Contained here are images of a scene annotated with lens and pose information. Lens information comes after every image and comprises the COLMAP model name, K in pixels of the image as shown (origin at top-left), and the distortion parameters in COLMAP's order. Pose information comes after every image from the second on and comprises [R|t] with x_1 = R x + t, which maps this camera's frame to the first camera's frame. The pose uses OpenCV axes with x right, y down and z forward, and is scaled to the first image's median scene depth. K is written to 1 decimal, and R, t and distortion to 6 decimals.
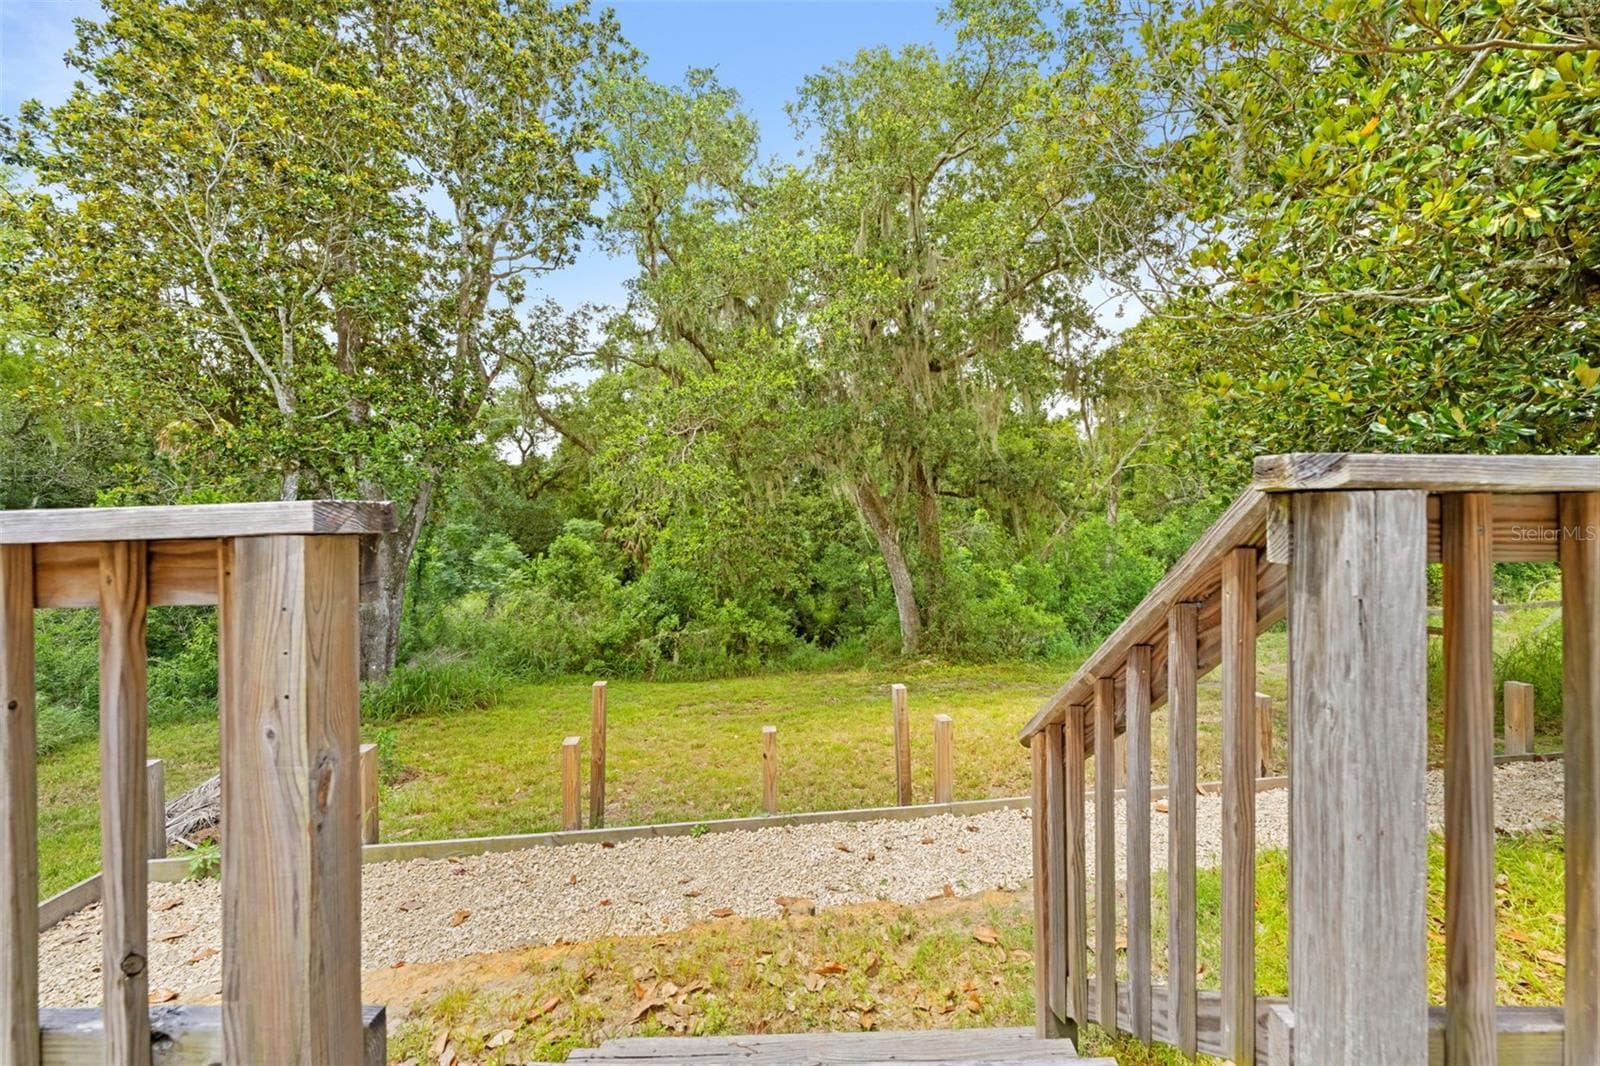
lens RADIAL K [[651.6, 0, 795.5], [0, 651.6, 517.6], [0, 0, 1]] dist [0.000433, 0.000518]
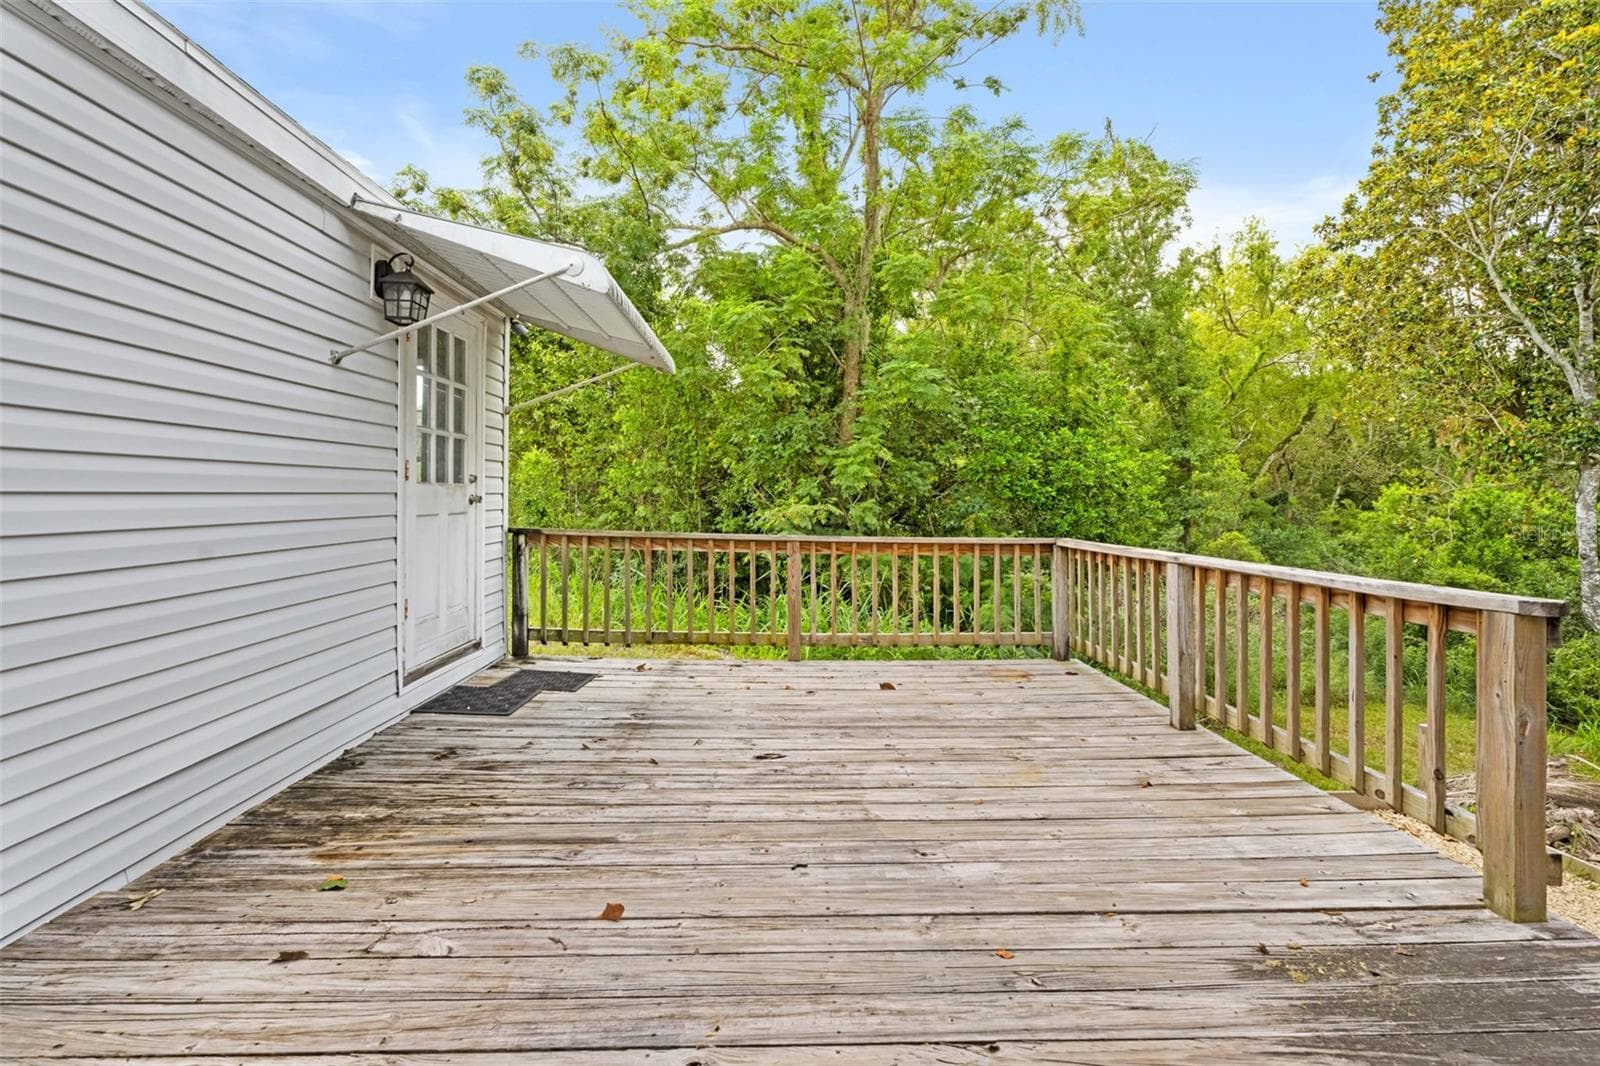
lens RADIAL K [[671.0, 0, 801.0], [0, 671.0, 485.2], [0, 0, 1]] dist [-0.002477, -0.000442]
pose [[0.036220, -0.005140, -0.999331, 0.096900], [-0.018795, 0.999806, -0.005824, -0.023342], [0.999167, 0.018993, 0.036116, -0.103084]]
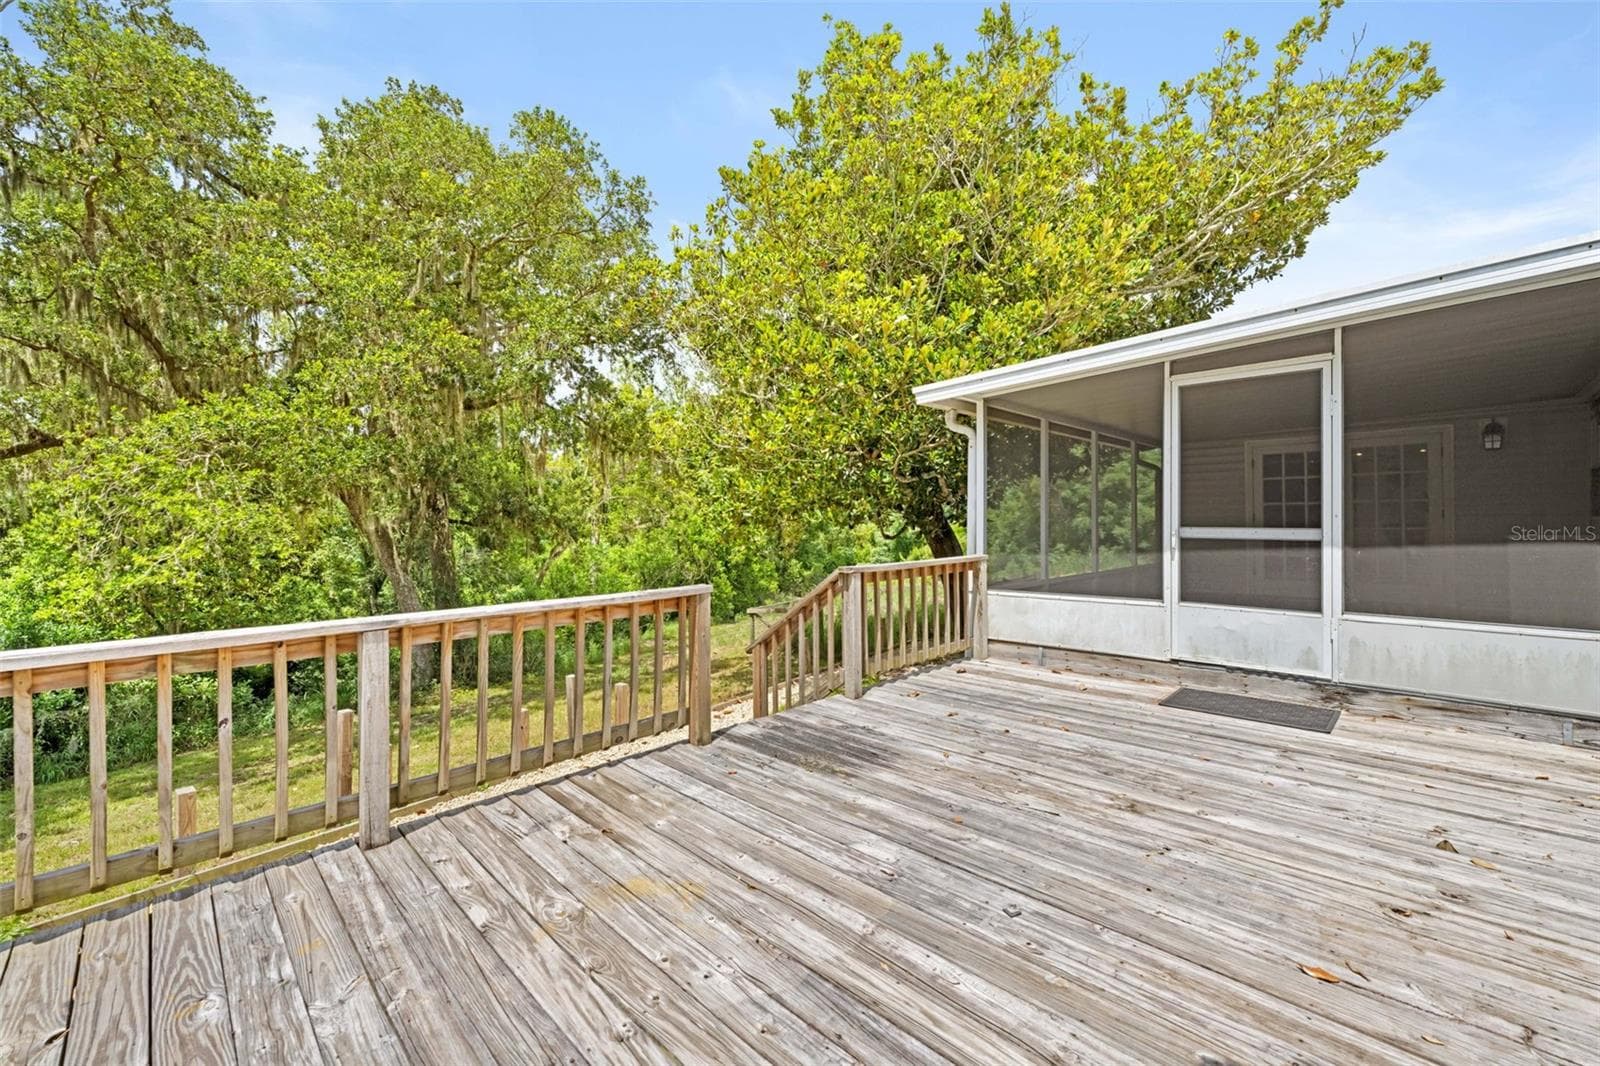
lens RADIAL K [[671.6, 0, 800.0], [0, 671.6, 530.3], [0, 0, 1]] dist [0.001908, 0.000111]
pose [[0.702453, -0.005368, 0.711710, -0.217186], [0.011120, 0.999932, -0.003434, -0.023438], [-0.711643, 0.010326, 0.702465, -0.174273]]
